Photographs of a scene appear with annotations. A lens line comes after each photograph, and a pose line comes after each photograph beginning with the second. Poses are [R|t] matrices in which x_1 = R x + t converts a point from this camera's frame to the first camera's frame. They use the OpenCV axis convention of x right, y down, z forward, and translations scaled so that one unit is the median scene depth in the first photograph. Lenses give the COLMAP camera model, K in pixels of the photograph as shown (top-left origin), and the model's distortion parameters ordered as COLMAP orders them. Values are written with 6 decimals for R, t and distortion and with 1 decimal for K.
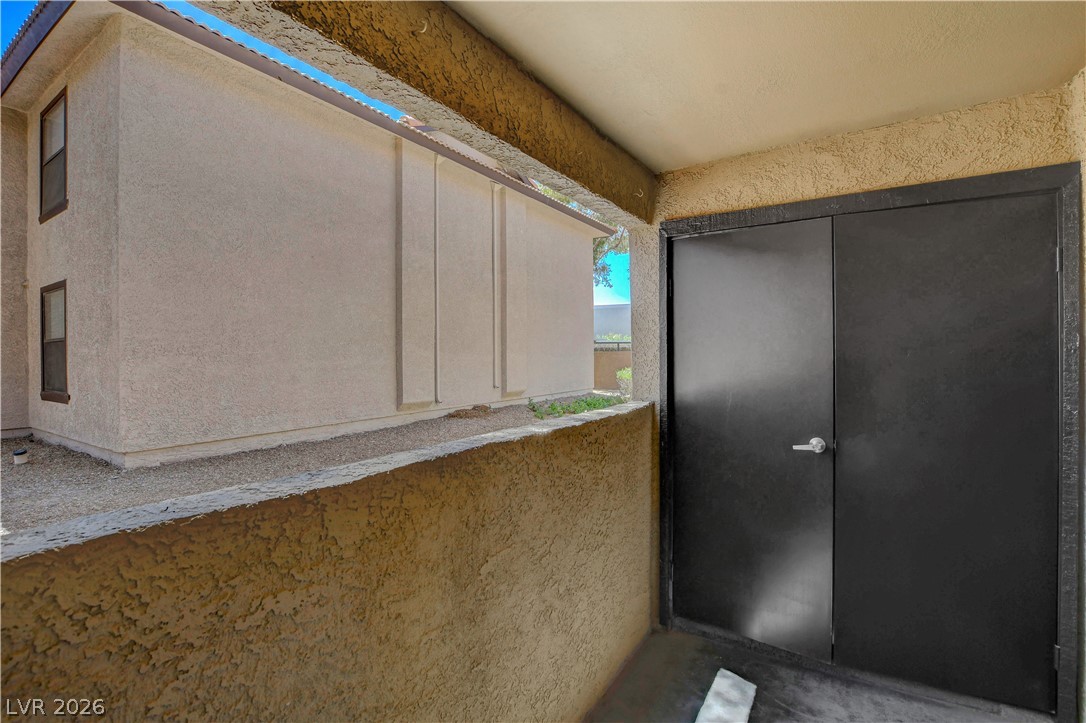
lens RADIAL K [[486.6, 0, 549.5], [0, 486.6, 352.0], [0, 0, 1]] dist [-0.029002, 0.000094]
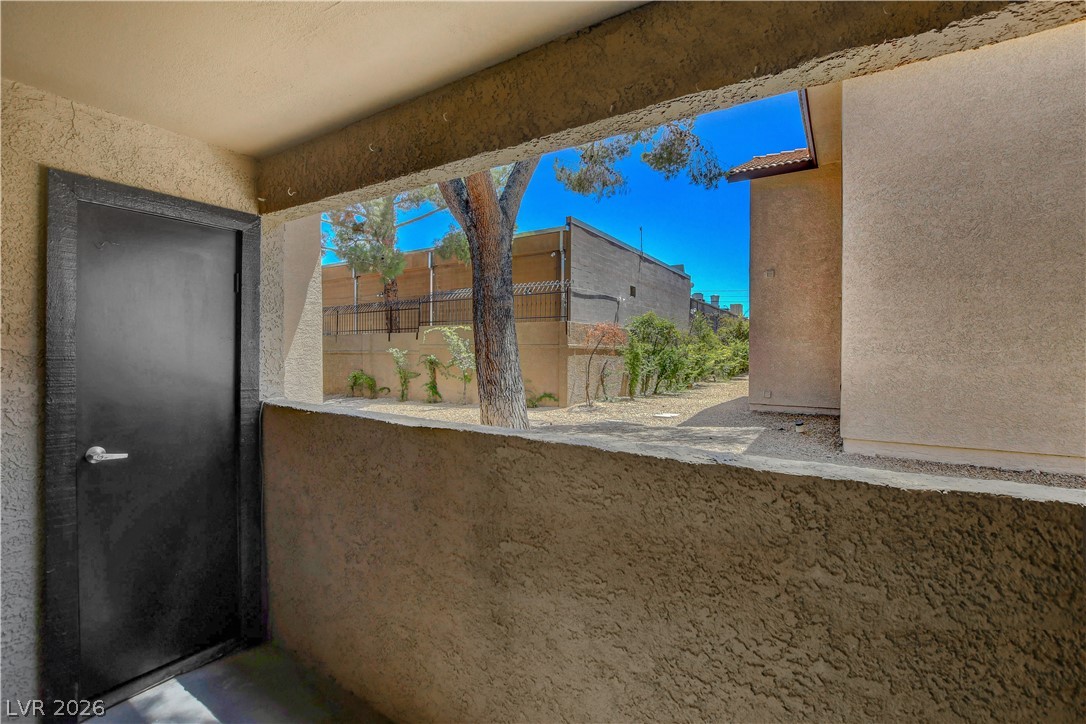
lens RADIAL K [[486.6, 0, 549.5], [0, 486.6, 352.5], [0, 0, 1]] dist [-0.029002, 0.000094]
pose [[0.001274, 0.010810, -0.999941, 0.228685], [-0.003005, 0.999937, 0.010806, -0.003518], [0.999995, 0.002991, 0.001306, 0.254208]]
